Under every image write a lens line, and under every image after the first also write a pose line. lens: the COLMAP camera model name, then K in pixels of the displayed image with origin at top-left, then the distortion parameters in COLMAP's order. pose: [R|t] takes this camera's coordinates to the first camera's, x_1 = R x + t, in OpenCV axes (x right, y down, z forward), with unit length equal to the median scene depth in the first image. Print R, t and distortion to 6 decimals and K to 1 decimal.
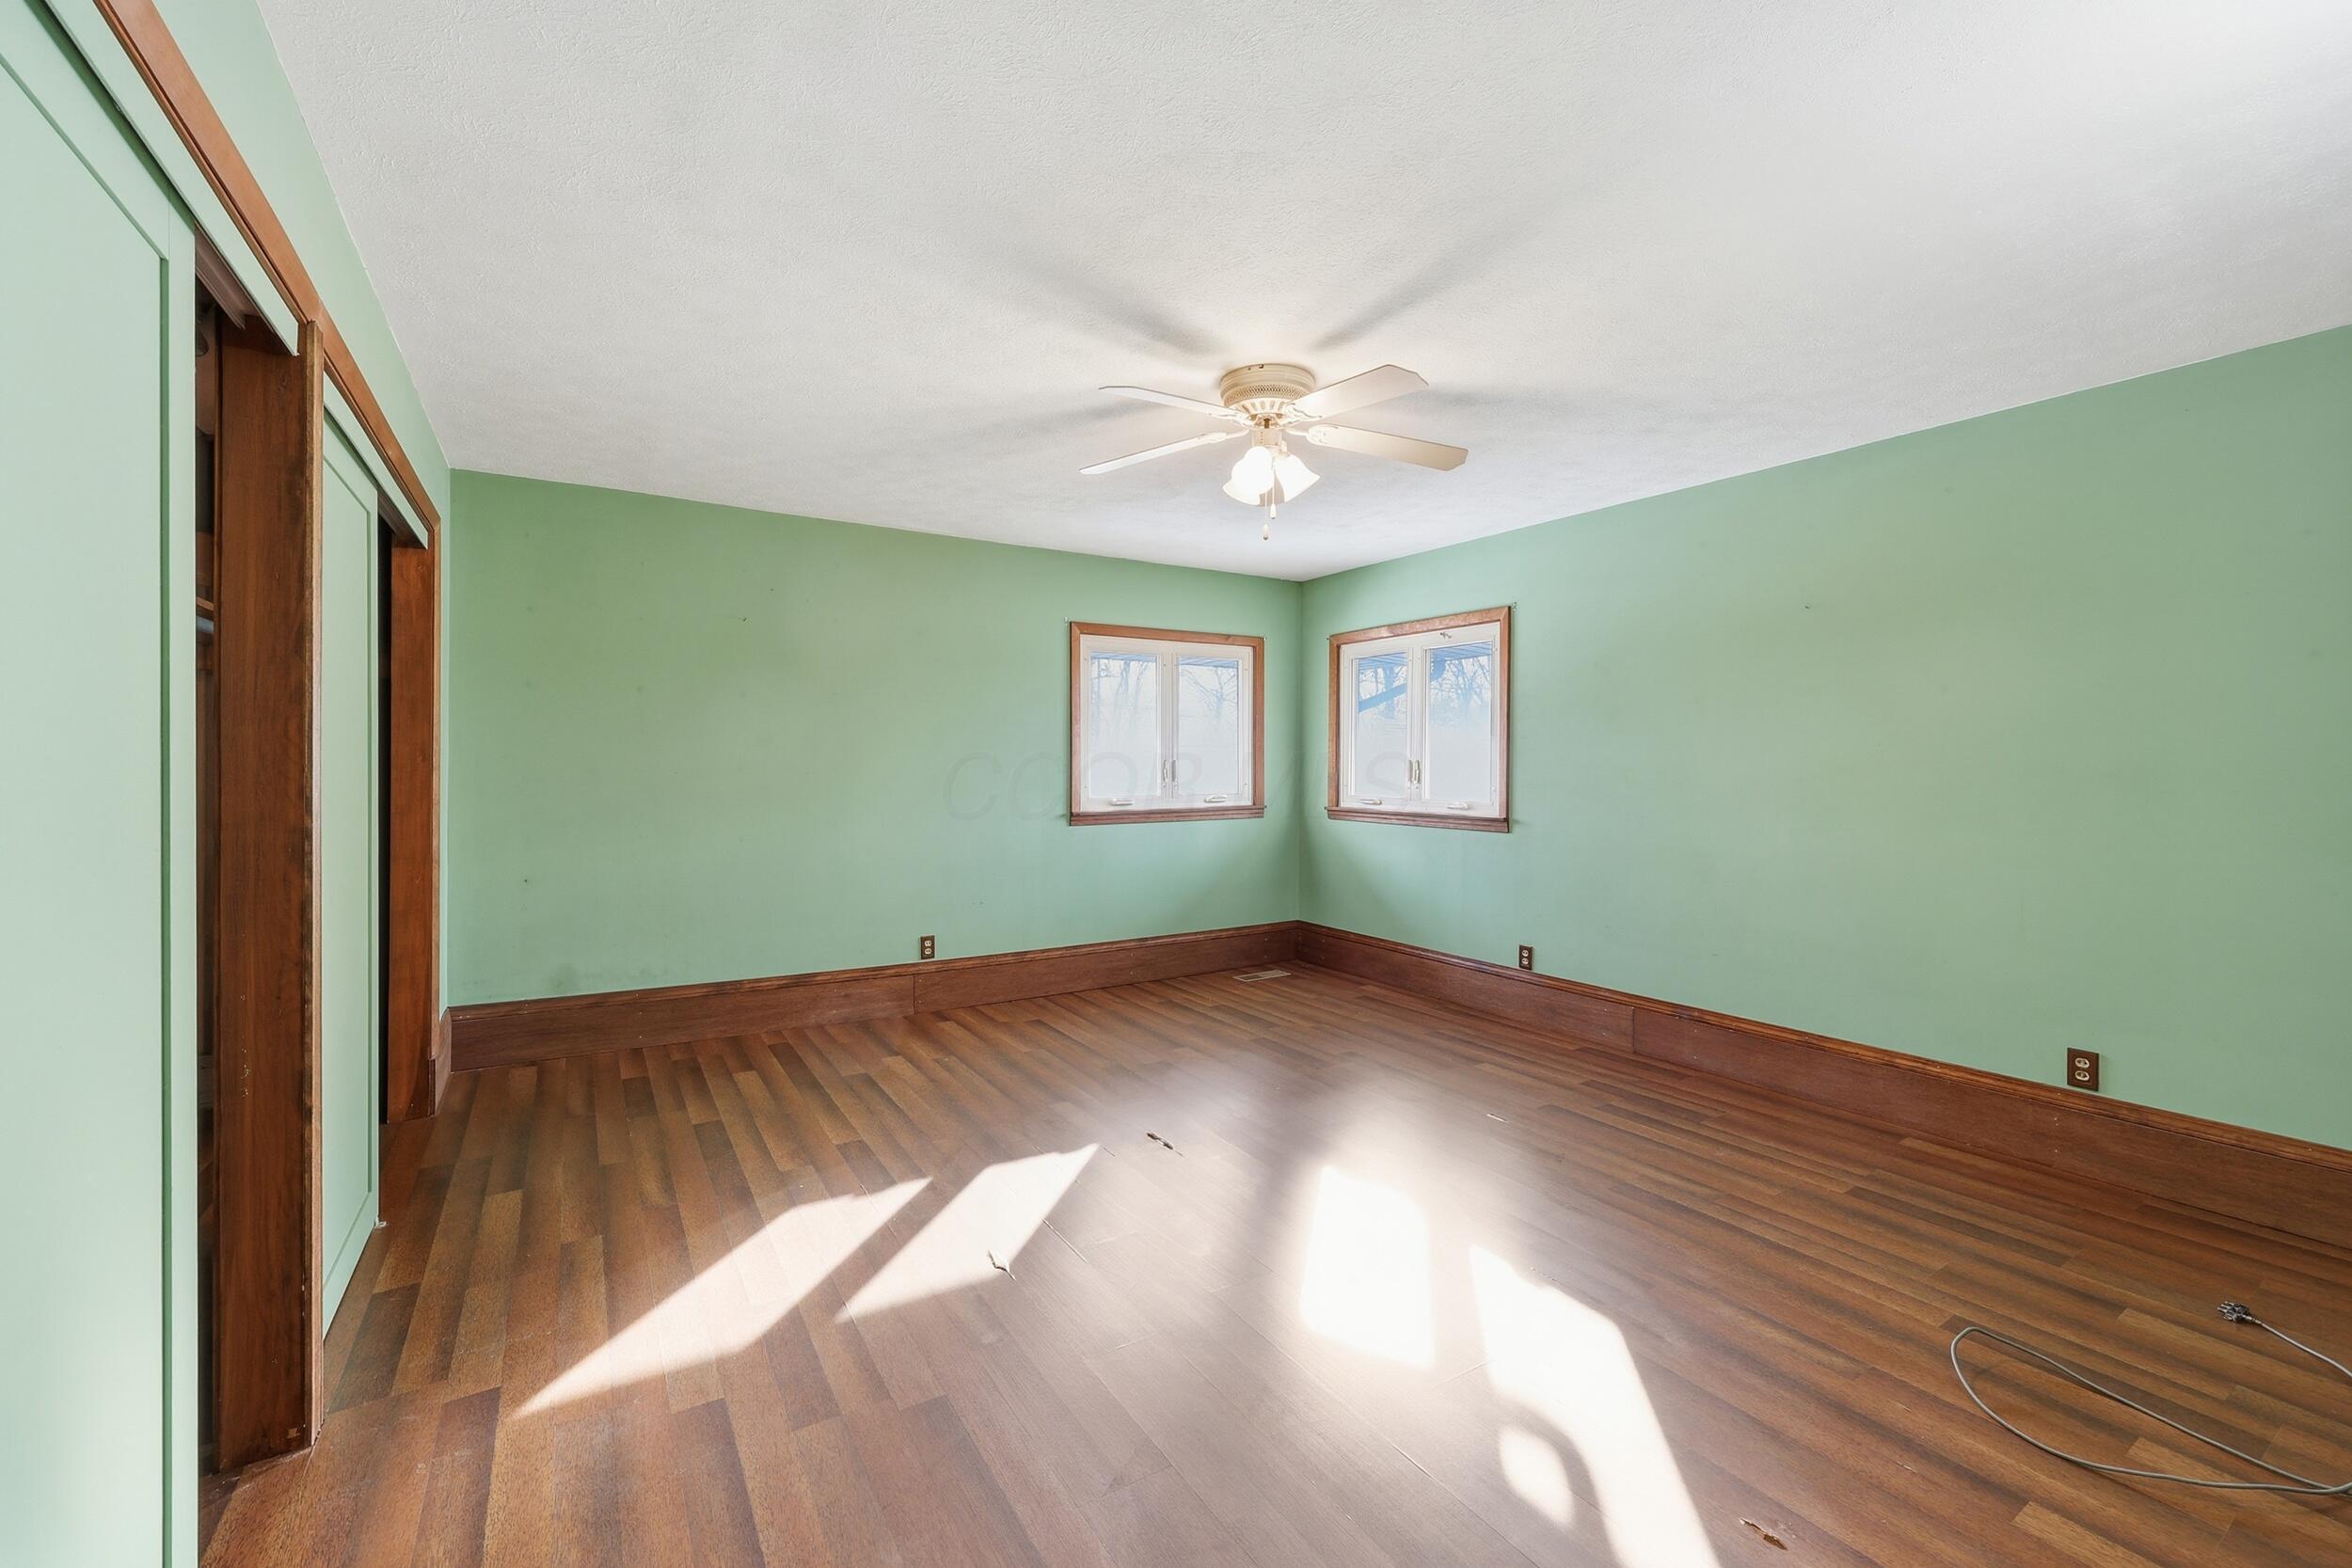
lens RADIAL K [[955.5, 0, 1165.3], [0, 955.5, 773.7], [0, 0, 1]] dist [-0.001276, 0.000097]
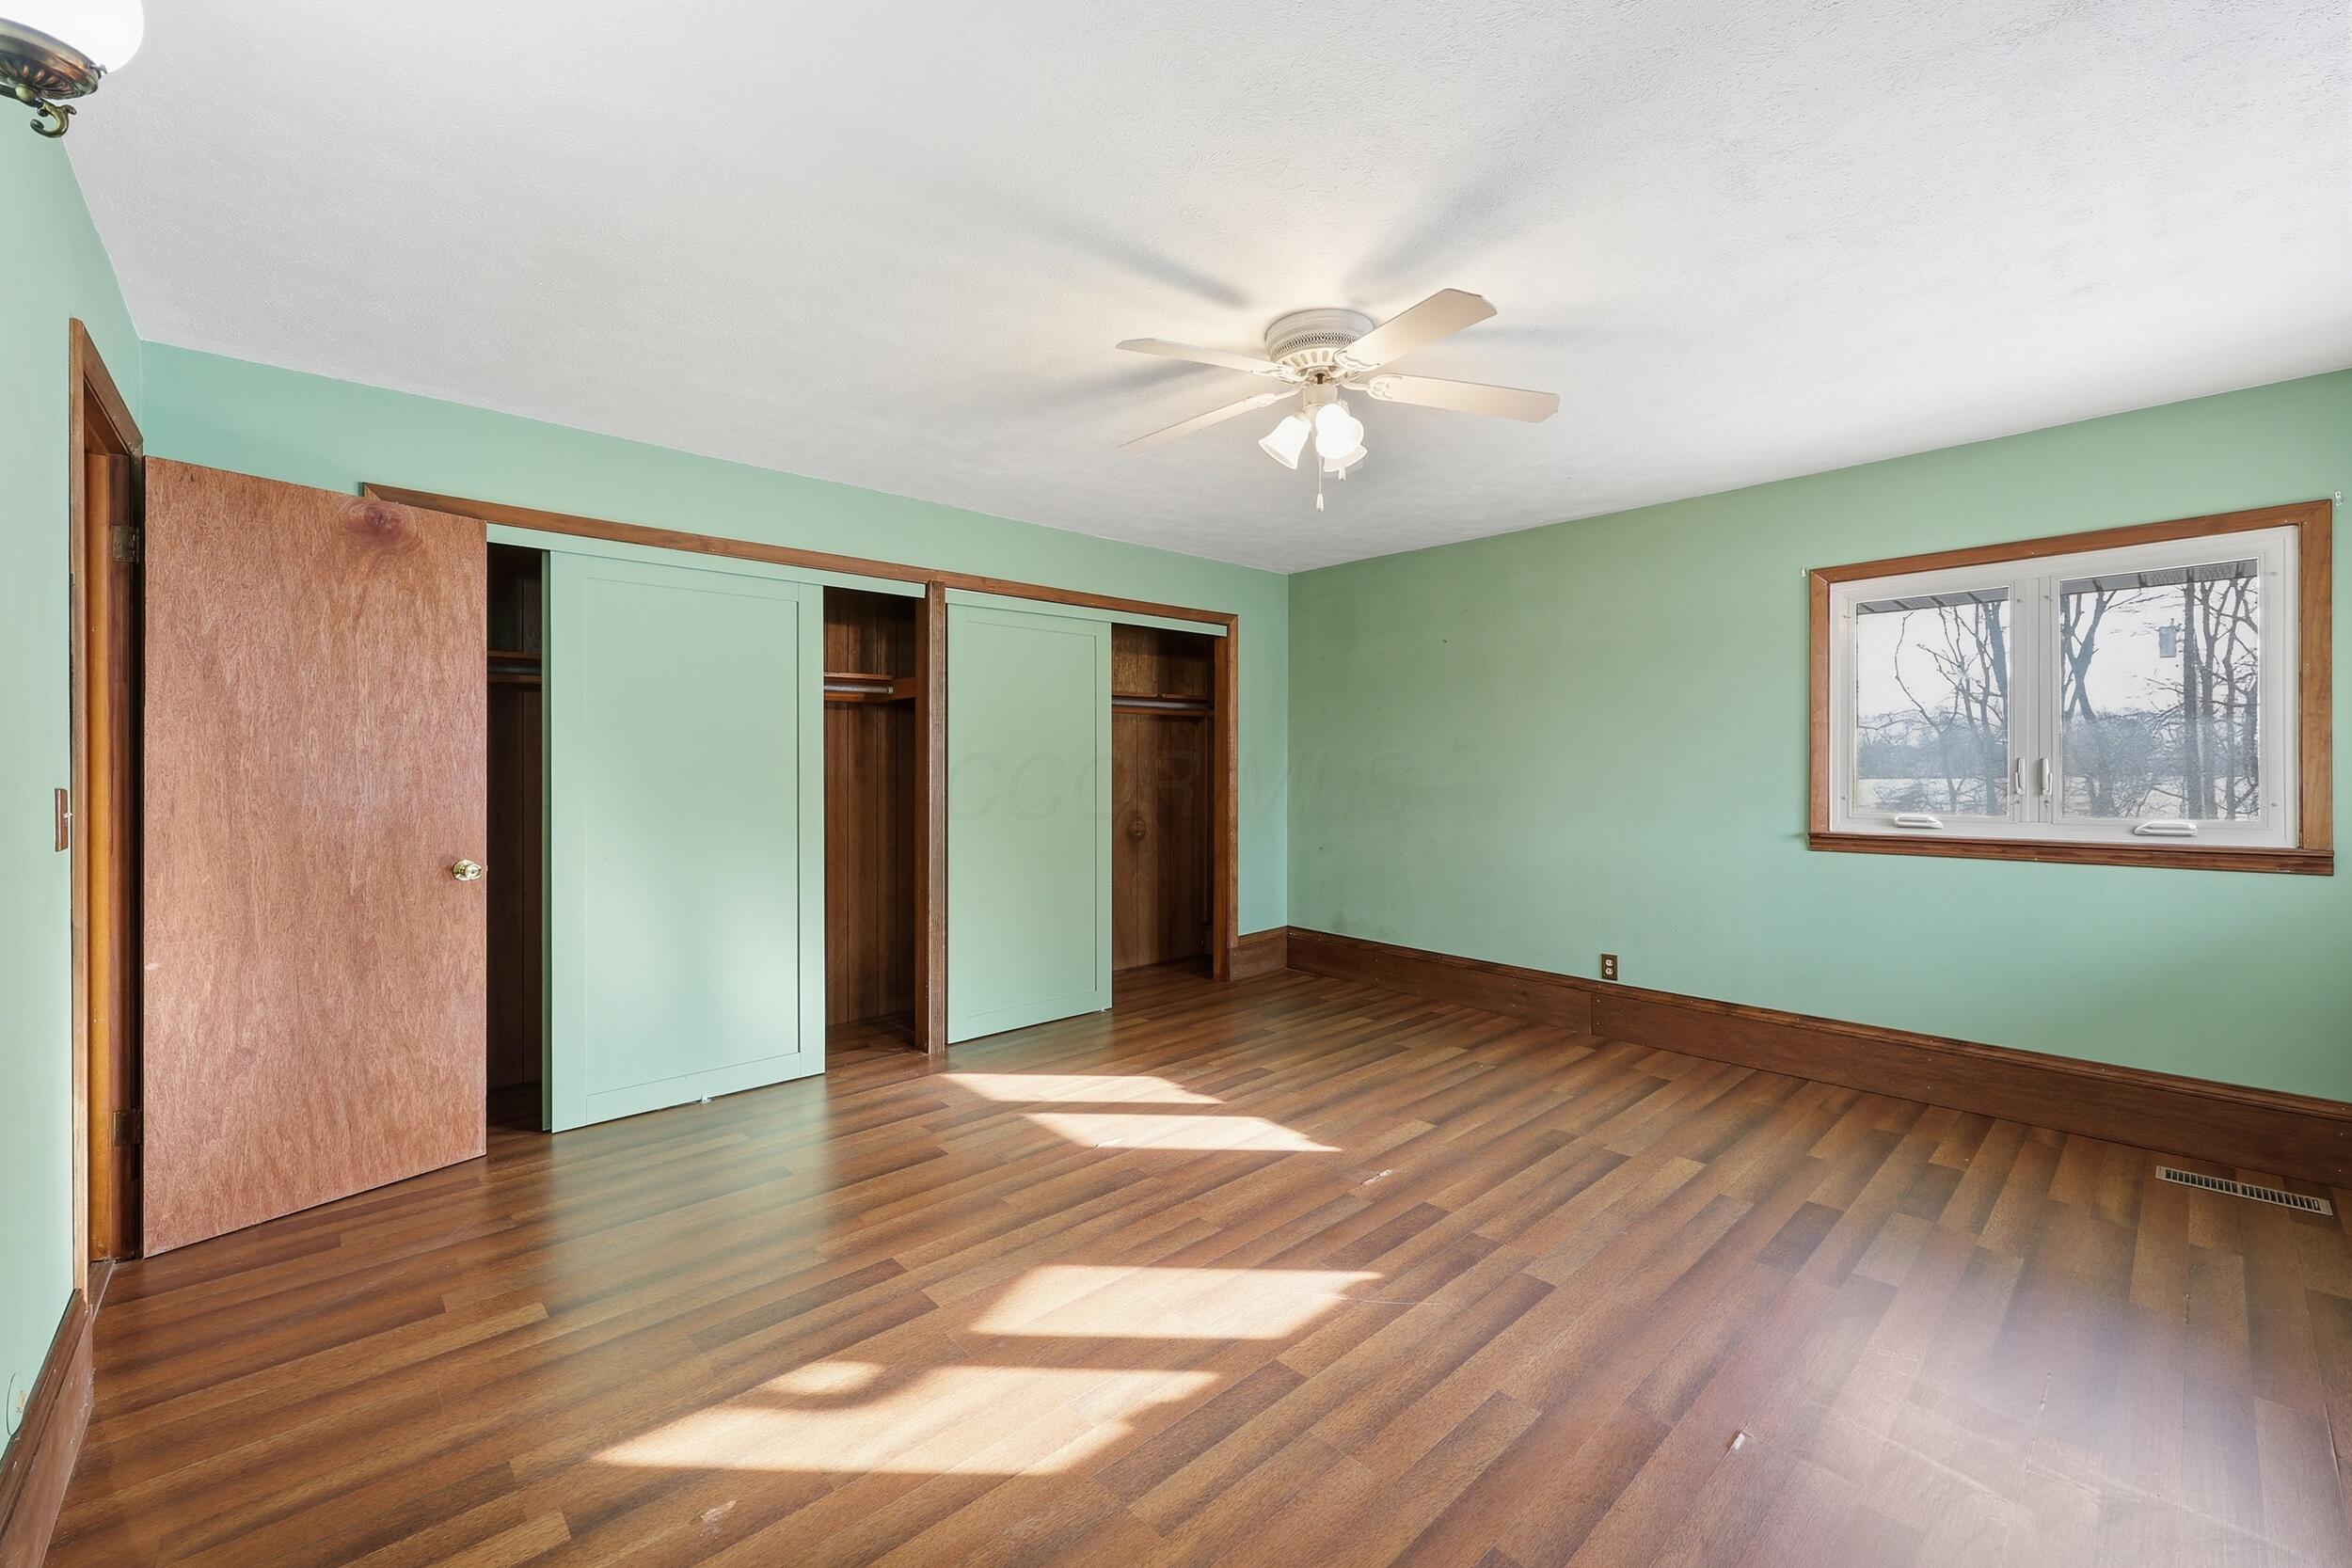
lens RADIAL K [[955.5, 0, 1165.7], [0, 955.5, 770.1], [0, 0, 1]] dist [-0.001276, 0.000097]
pose [[0.189776, 0.003450, -0.981821, 0.658704], [-0.010220, 0.999947, 0.001539, -0.003346], [0.981774, 0.009742, 0.189801, 0.481042]]
